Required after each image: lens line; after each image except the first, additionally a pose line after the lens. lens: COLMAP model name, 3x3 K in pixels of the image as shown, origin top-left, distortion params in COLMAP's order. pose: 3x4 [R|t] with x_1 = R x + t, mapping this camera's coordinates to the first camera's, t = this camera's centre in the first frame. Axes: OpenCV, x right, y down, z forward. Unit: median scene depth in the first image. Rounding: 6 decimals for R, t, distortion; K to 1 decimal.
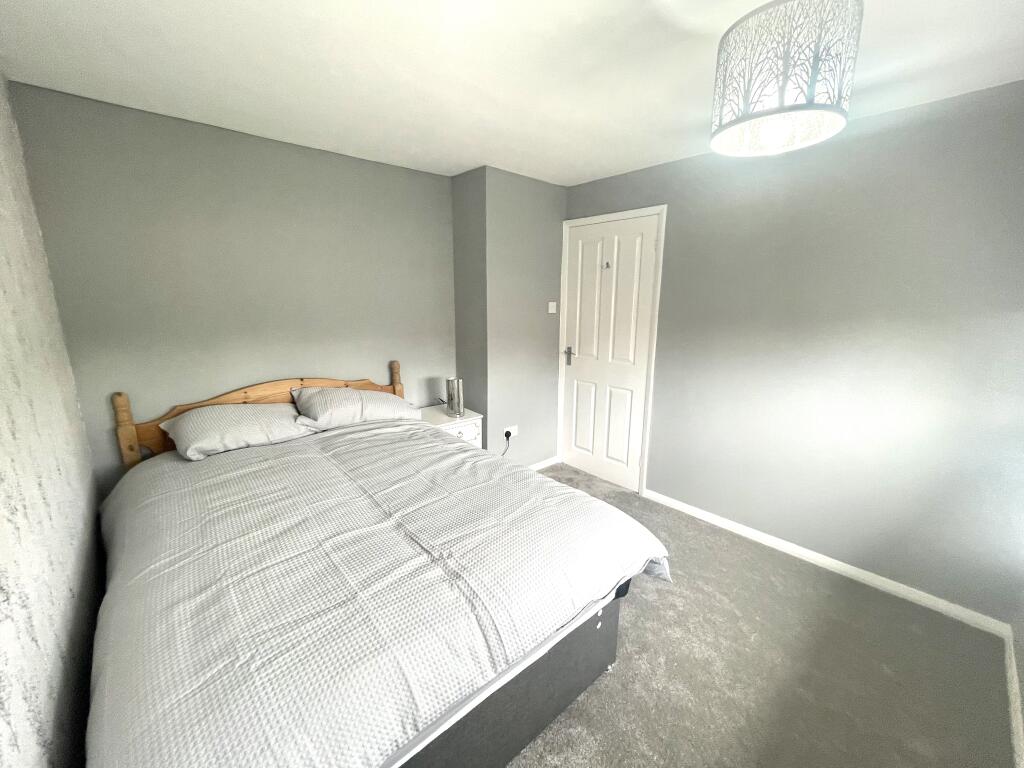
lens RADIAL K [[418.3, 0, 510.8], [0, 418.3, 387.5], [0, 0, 1]] dist [-0.000618, 0.000001]
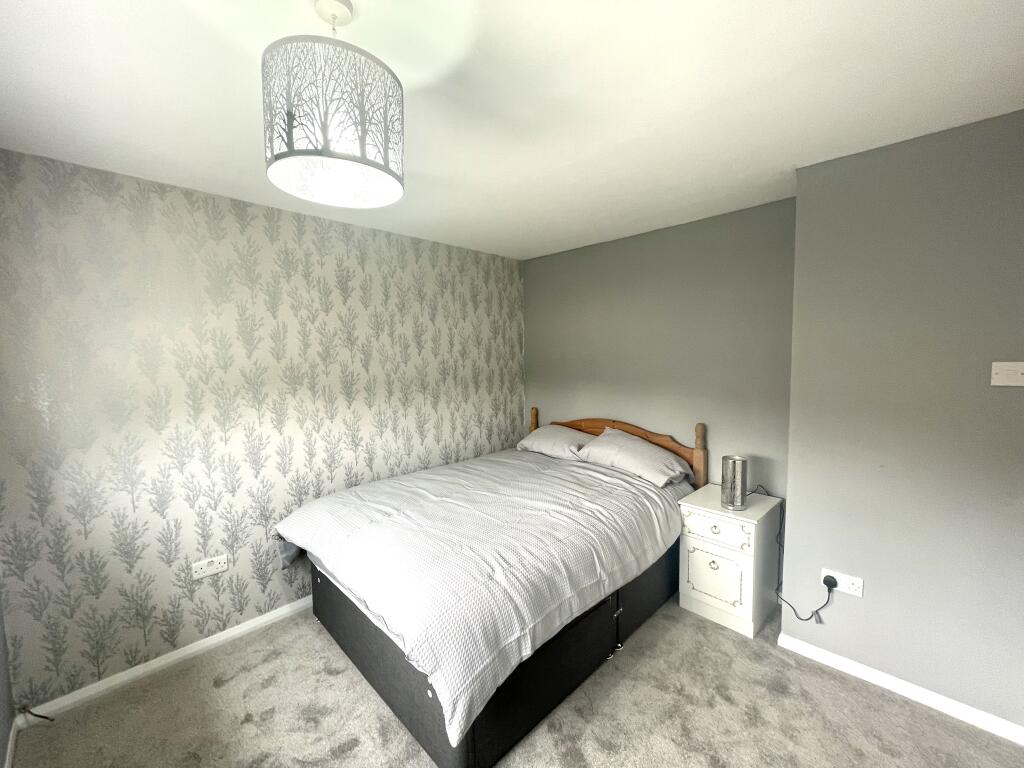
lens RADIAL K [[418.3, 0, 510.8], [0, 418.3, 387.5], [0, 0, 1]] dist [-0.000618, 0.000001]
pose [[0.044519, 0.068863, -0.996632, 0.840807], [-0.201178, 0.977802, 0.058575, -0.154465], [0.978543, 0.197893, 0.057384, 0.742877]]
